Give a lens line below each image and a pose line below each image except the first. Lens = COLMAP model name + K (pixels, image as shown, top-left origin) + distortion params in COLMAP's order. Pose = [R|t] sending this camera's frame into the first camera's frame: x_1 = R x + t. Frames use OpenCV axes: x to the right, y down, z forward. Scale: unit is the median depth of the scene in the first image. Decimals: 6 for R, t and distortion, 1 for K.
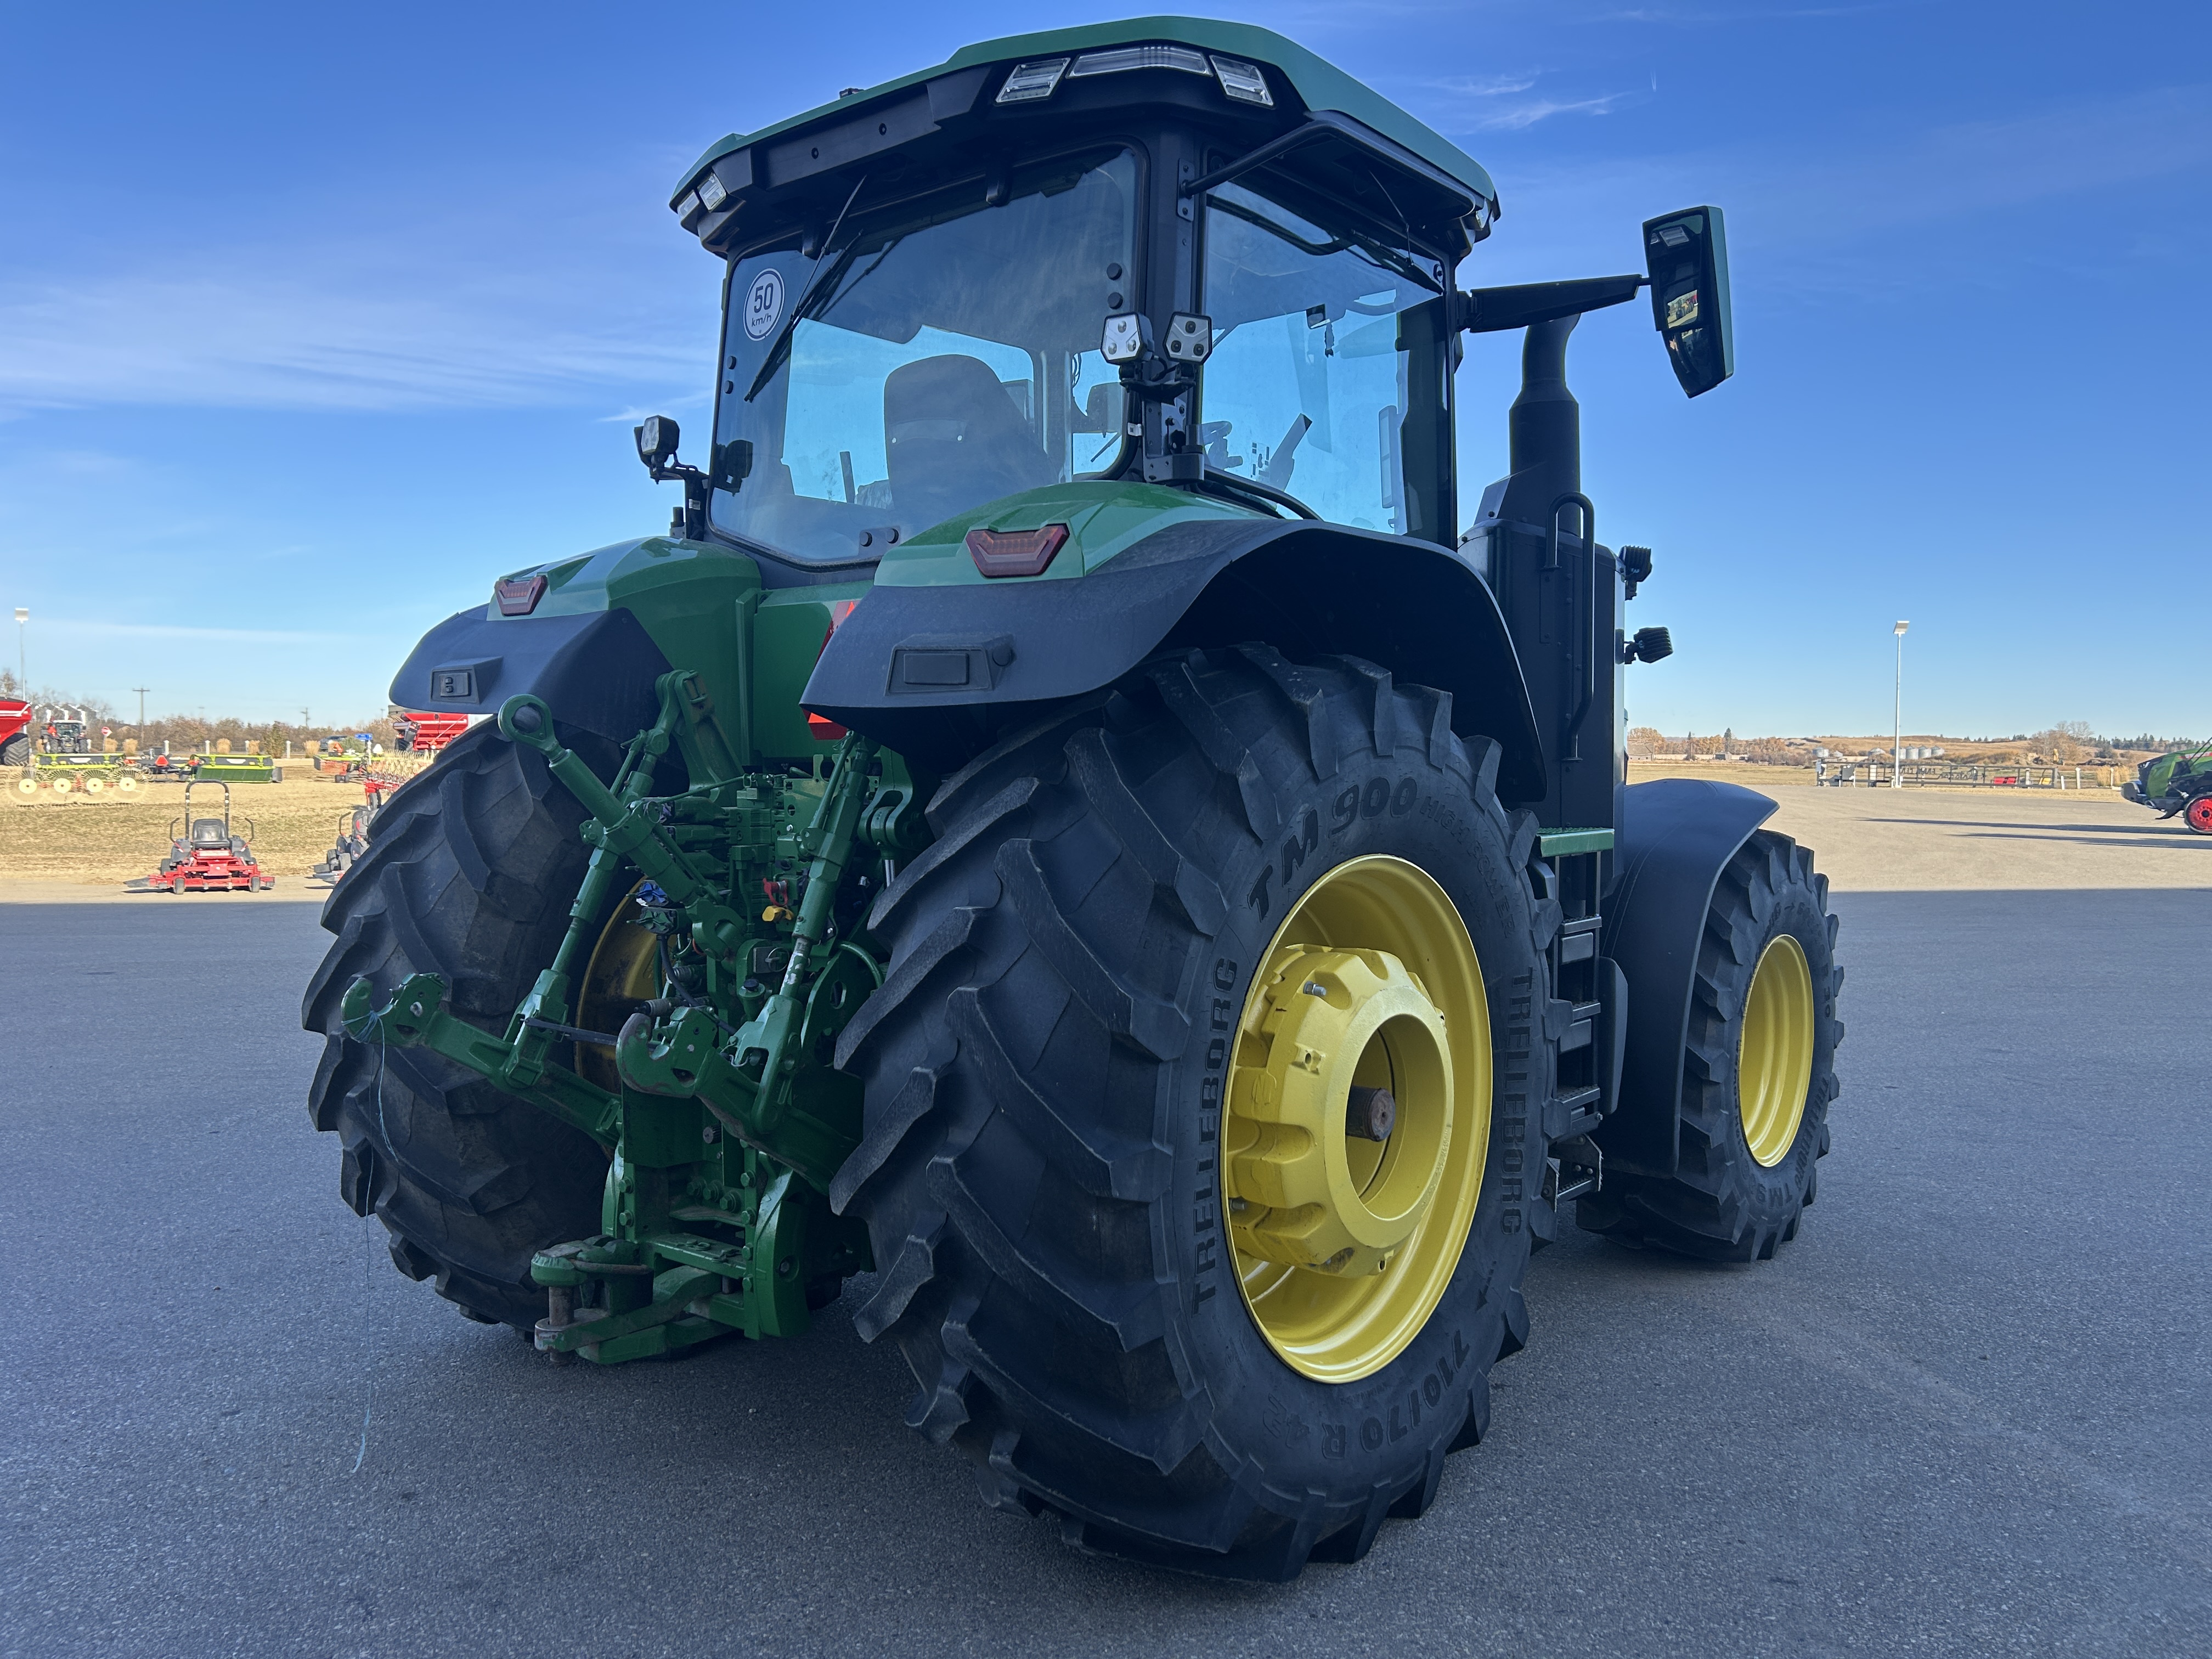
lens RADIAL K [[1675.4, 0, 1114.4], [0, 1675.4, 764.9], [0, 0, 1]] dist [0.080476, -0.096994]
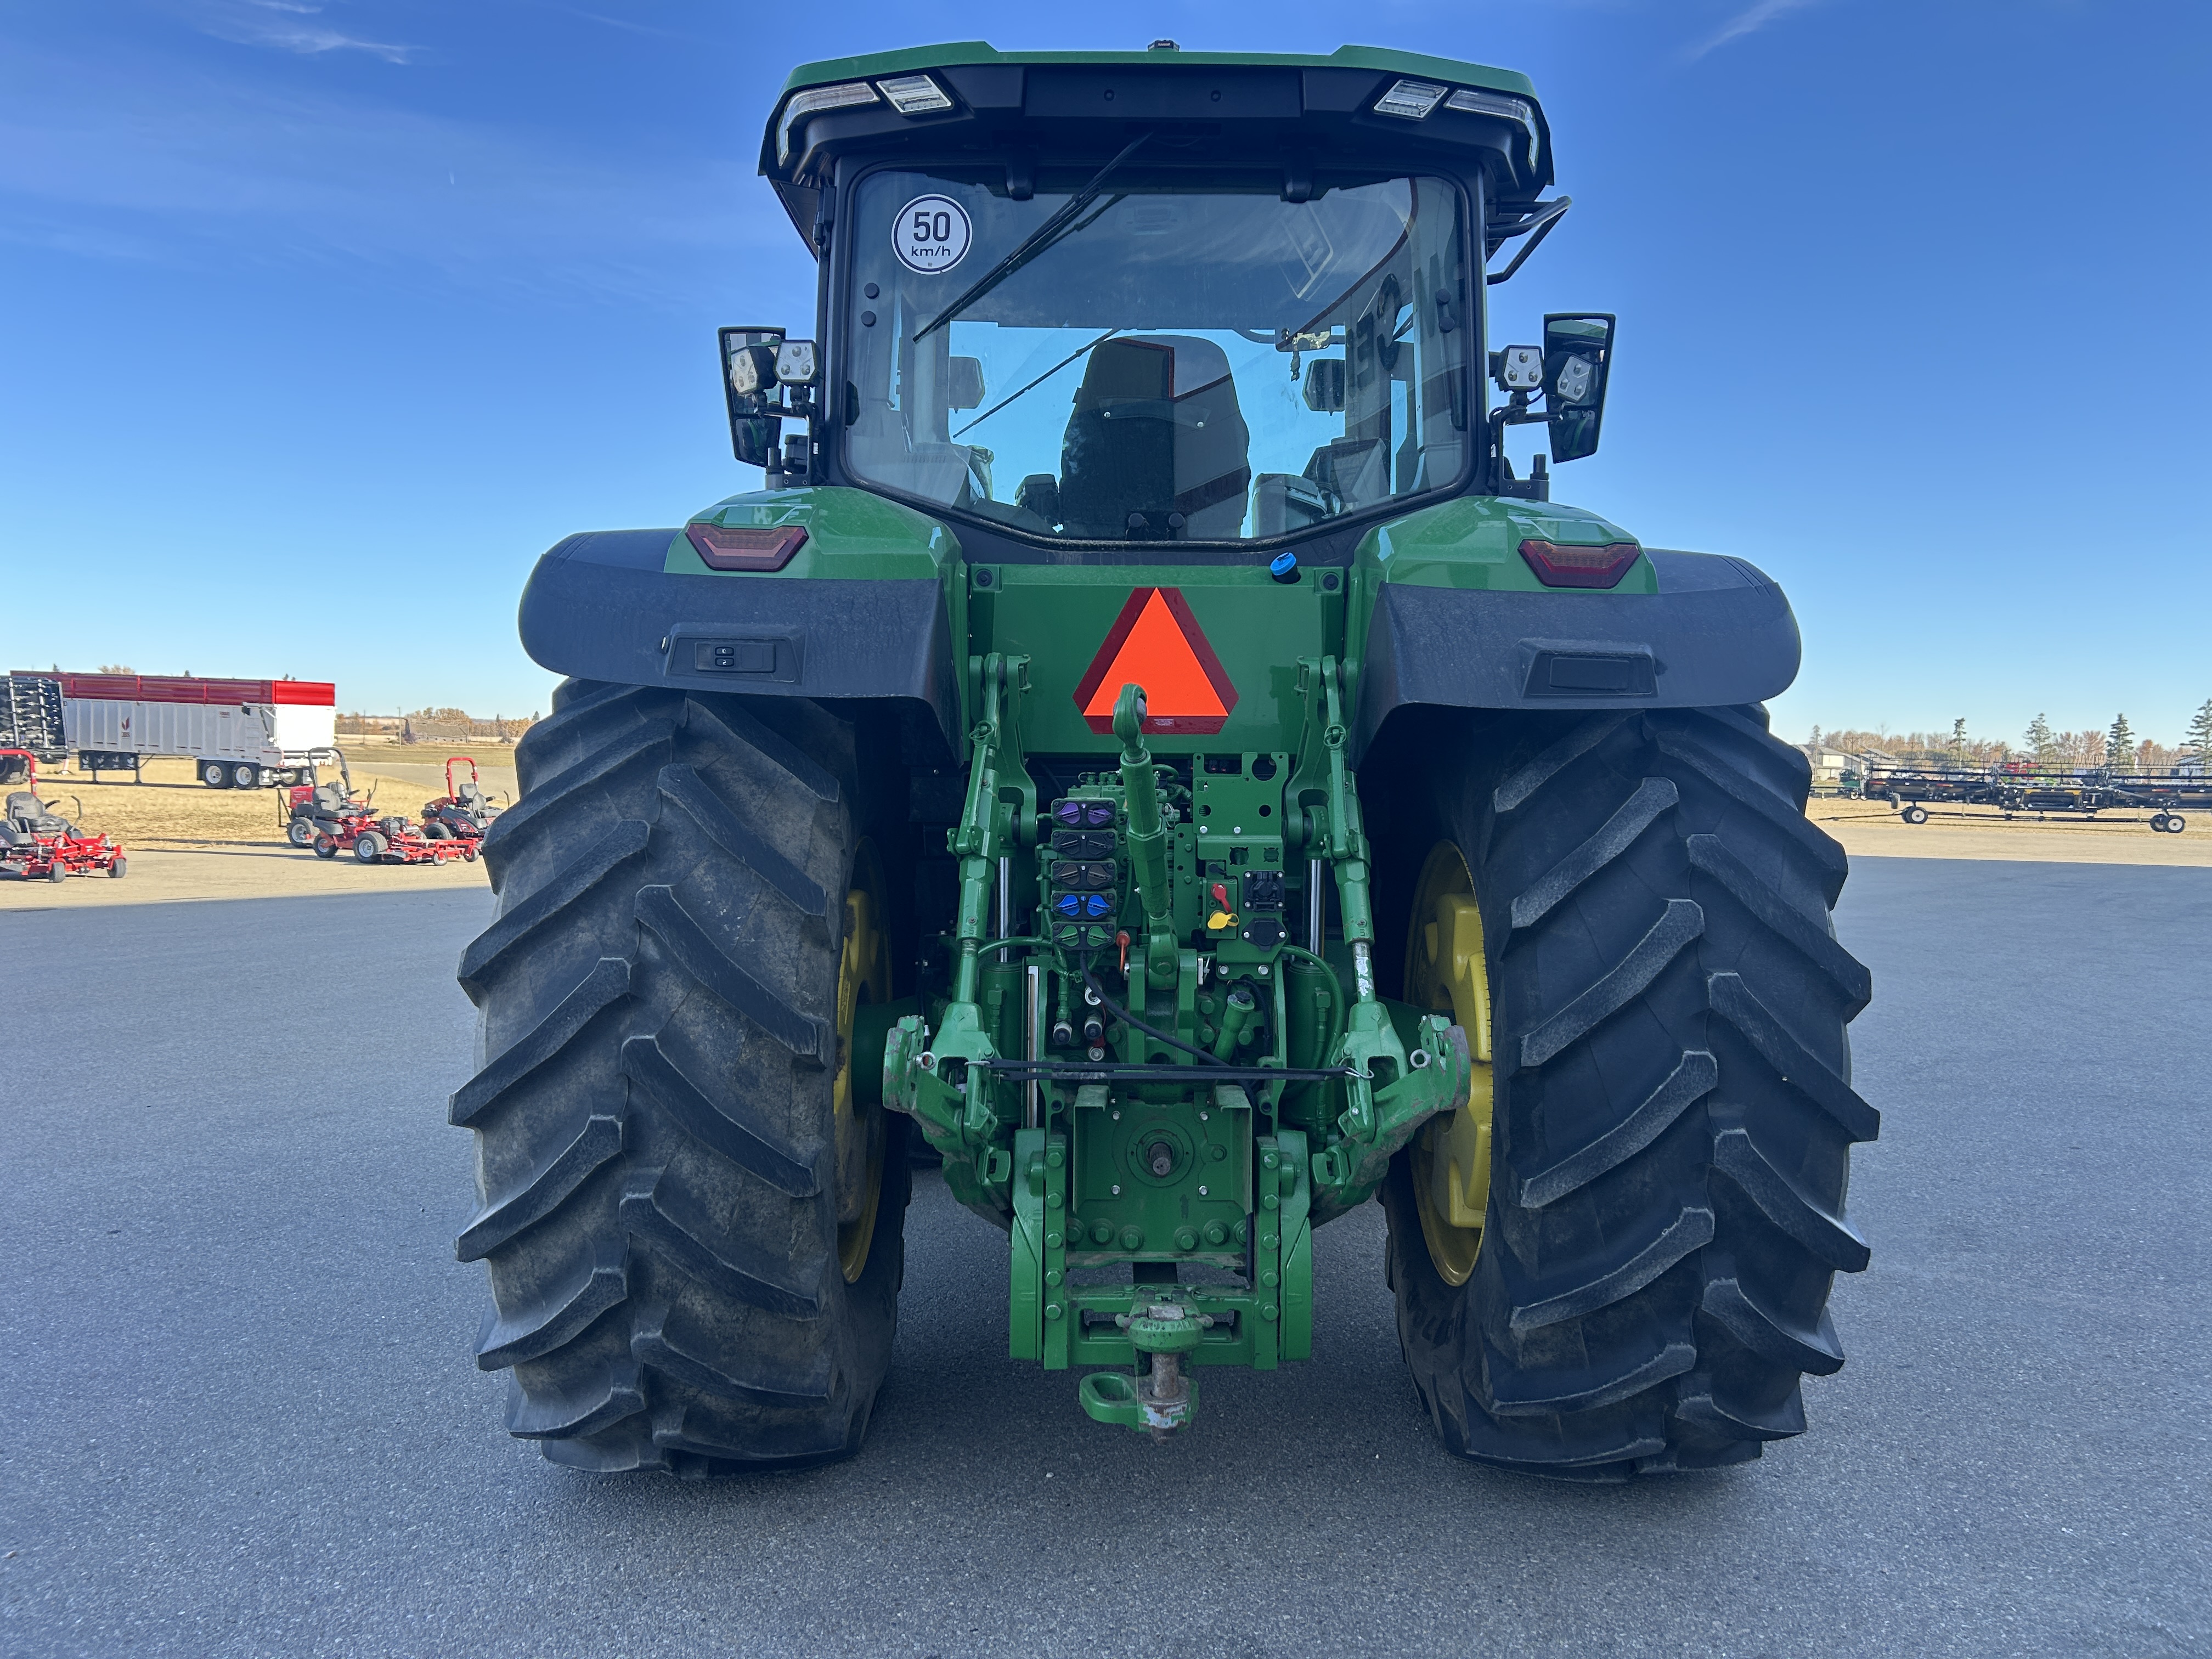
lens RADIAL K [[1675.4, 0, 1114.4], [0, 1675.4, 764.9], [0, 0, 1]] dist [0.080476, -0.096994]
pose [[0.768448, 0.002713, 0.639906, -0.773352], [-0.009234, 0.999934, 0.006849, -0.004133], [-0.639846, -0.011172, 0.768422, 0.291665]]
